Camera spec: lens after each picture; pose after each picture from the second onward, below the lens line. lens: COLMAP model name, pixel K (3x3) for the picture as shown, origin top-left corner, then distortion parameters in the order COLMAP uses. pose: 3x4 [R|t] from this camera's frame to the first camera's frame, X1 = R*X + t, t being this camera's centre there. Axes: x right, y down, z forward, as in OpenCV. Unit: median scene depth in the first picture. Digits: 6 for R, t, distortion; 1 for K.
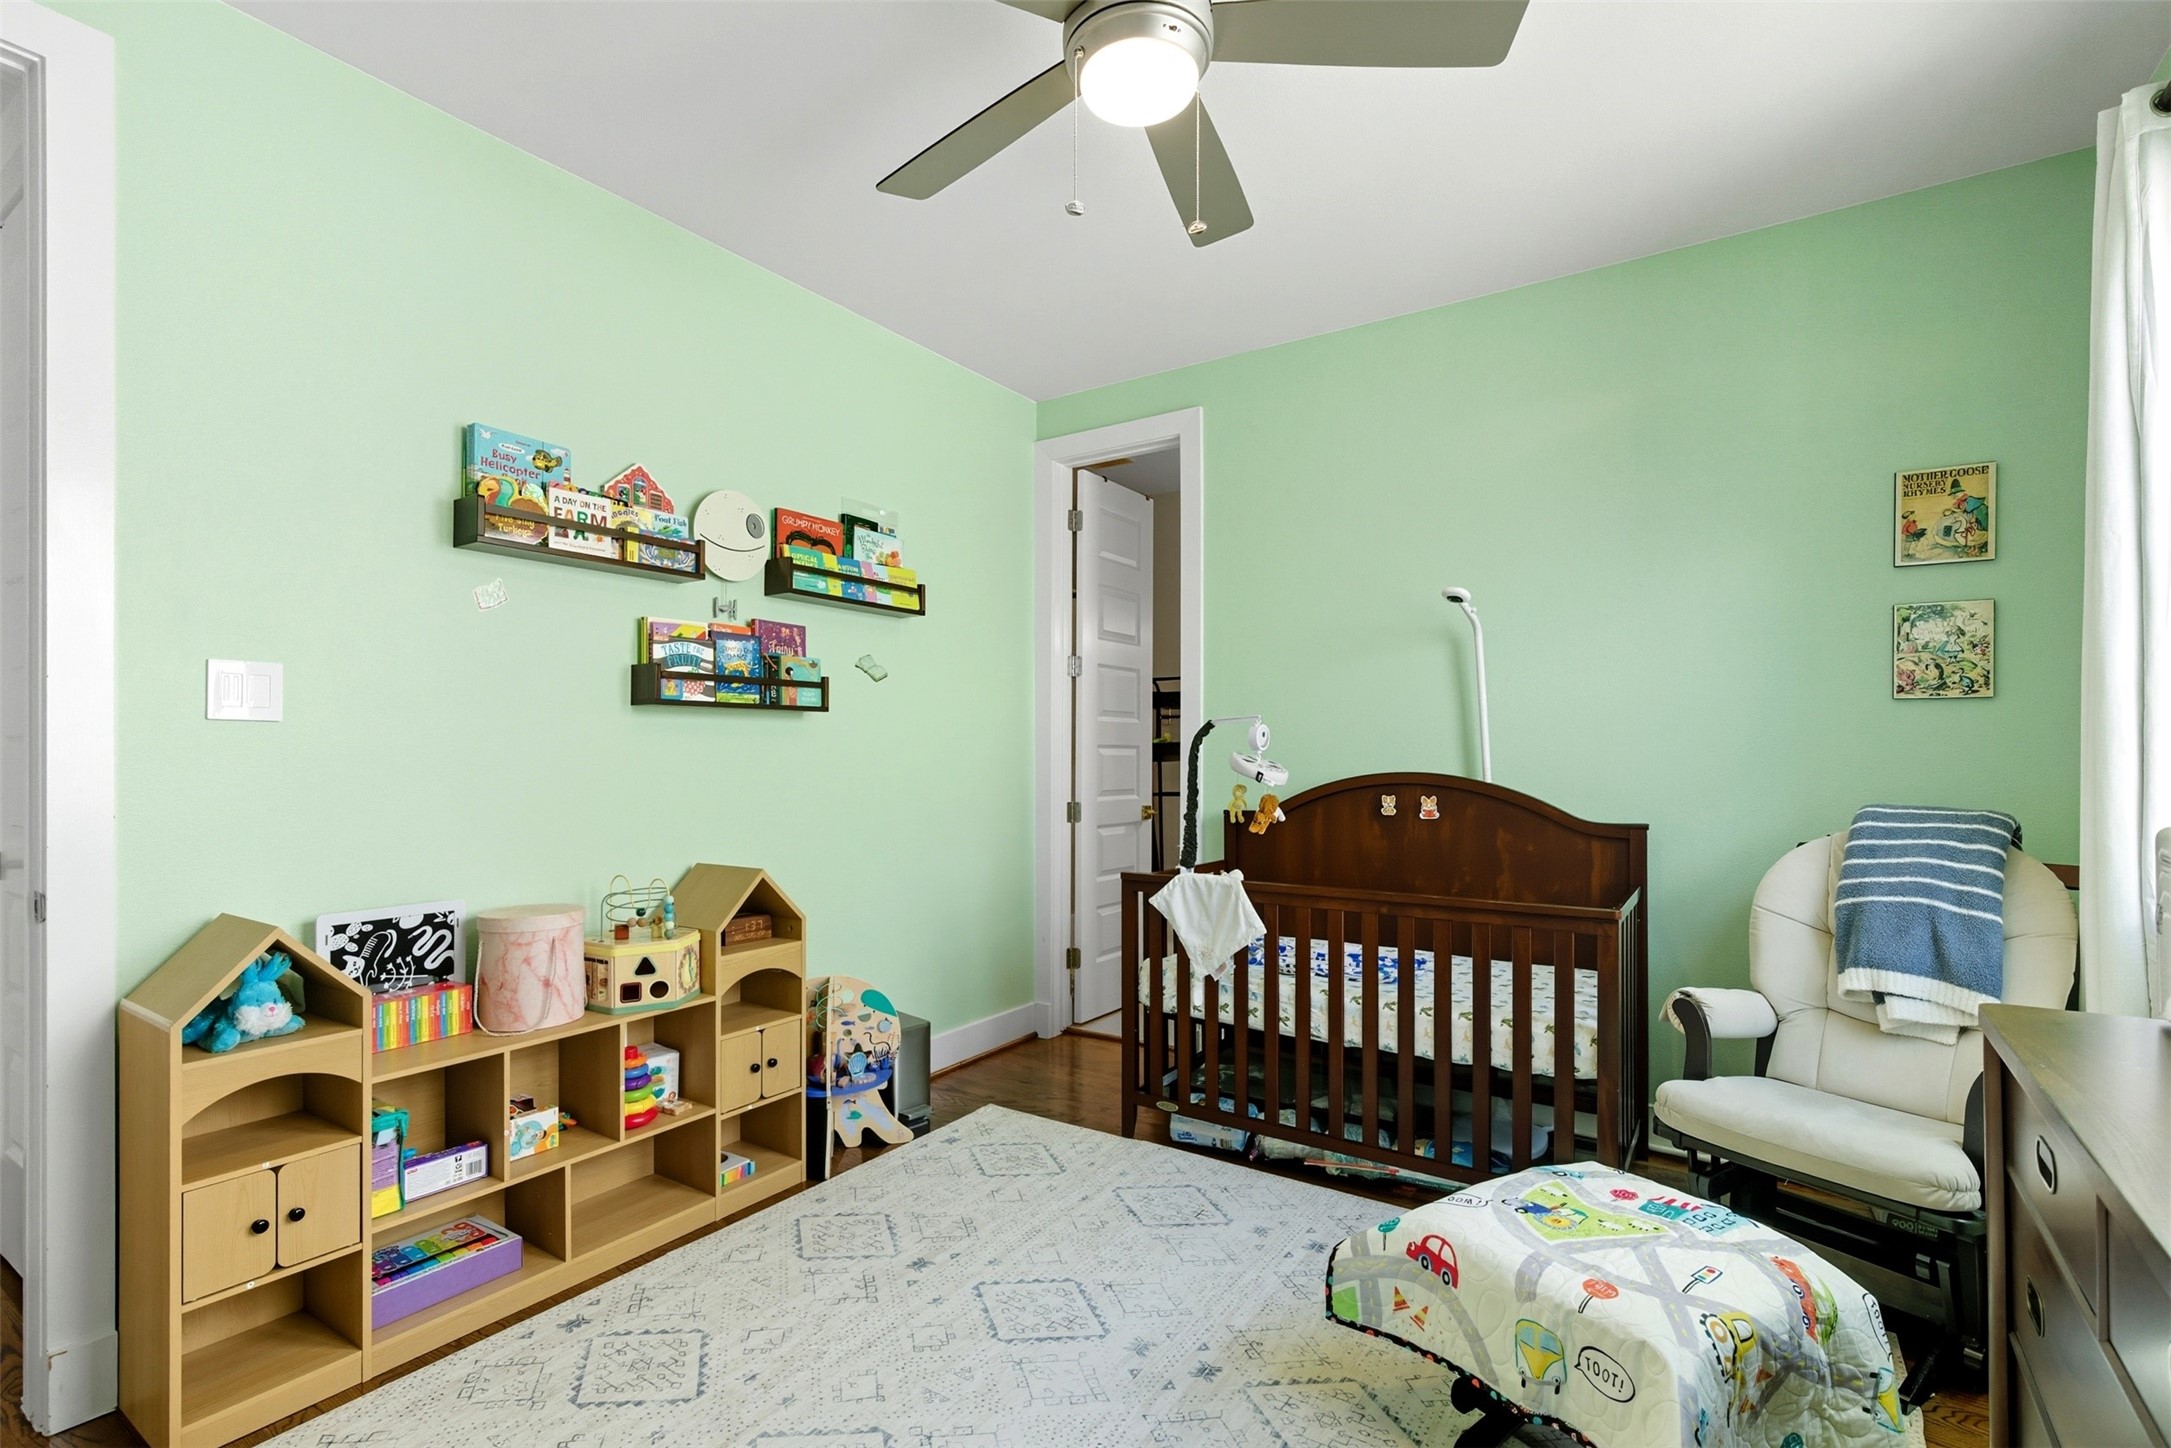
lens RADIAL K [[994.3, 0, 1093.2], [0, 994.3, 732.5], [0, 0, 1]] dist [-0.000678, -0.000524]
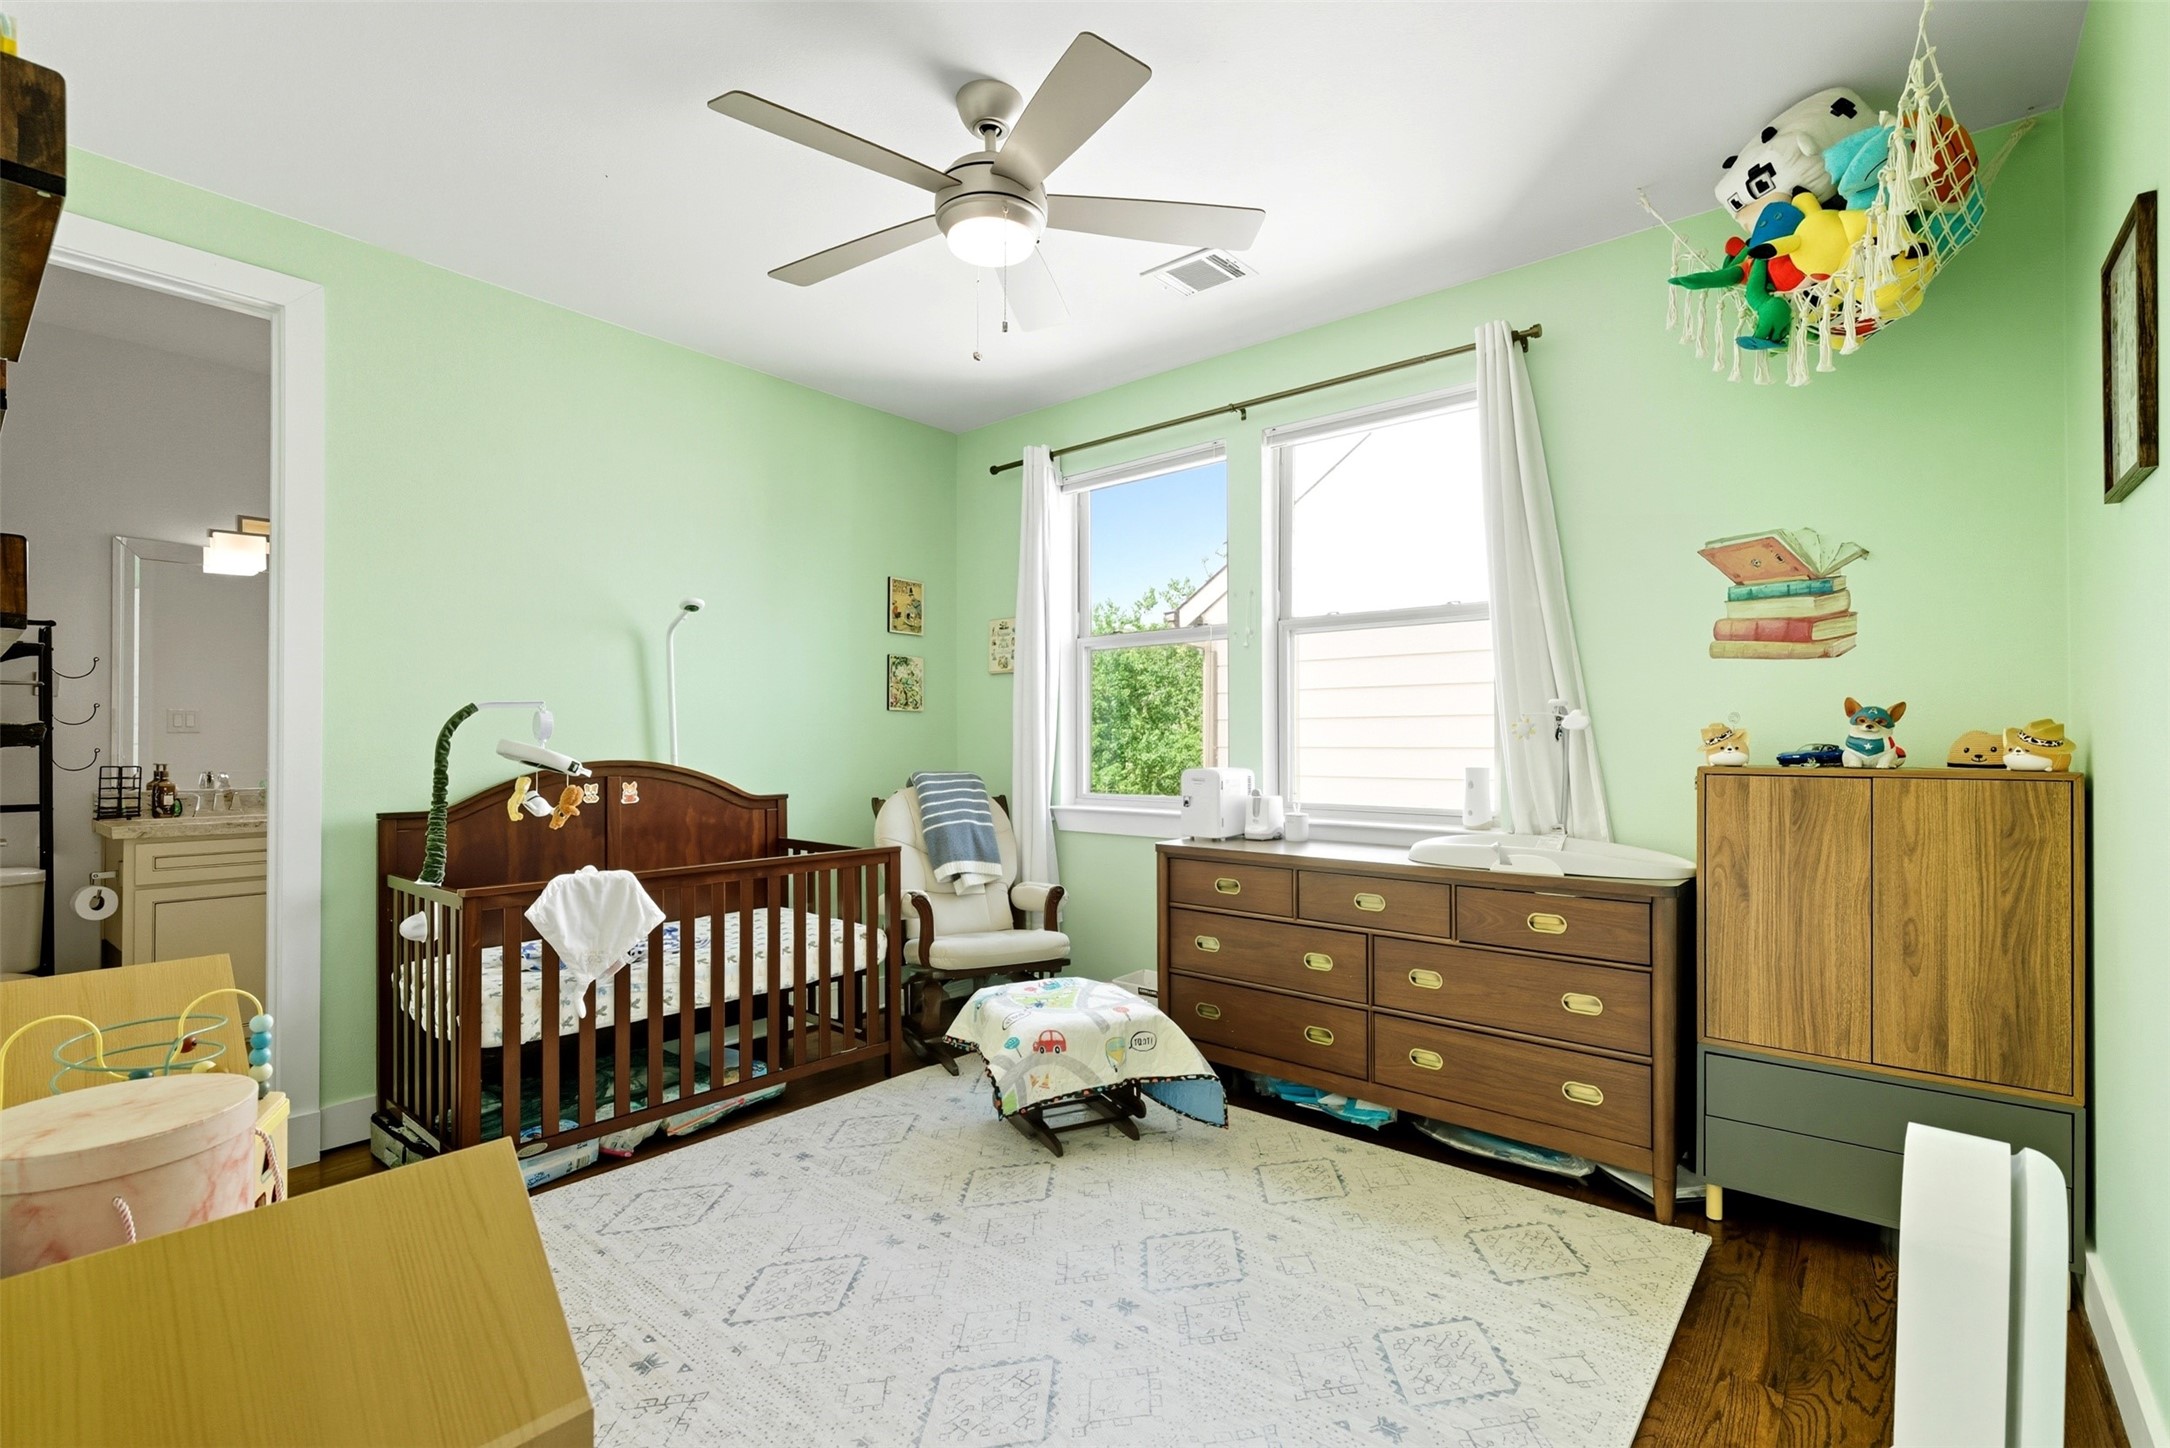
lens RADIAL K [[993.8, 0, 1093.8], [0, 993.8, 733.2], [0, 0, 1]] dist [-0.000678, -0.000524]
pose [[0.088115, 0.010575, 0.996054, -0.850237], [-0.021799, 0.999725, -0.008686, 0.012369], [-0.995872, -0.020948, 0.088321, 0.506300]]
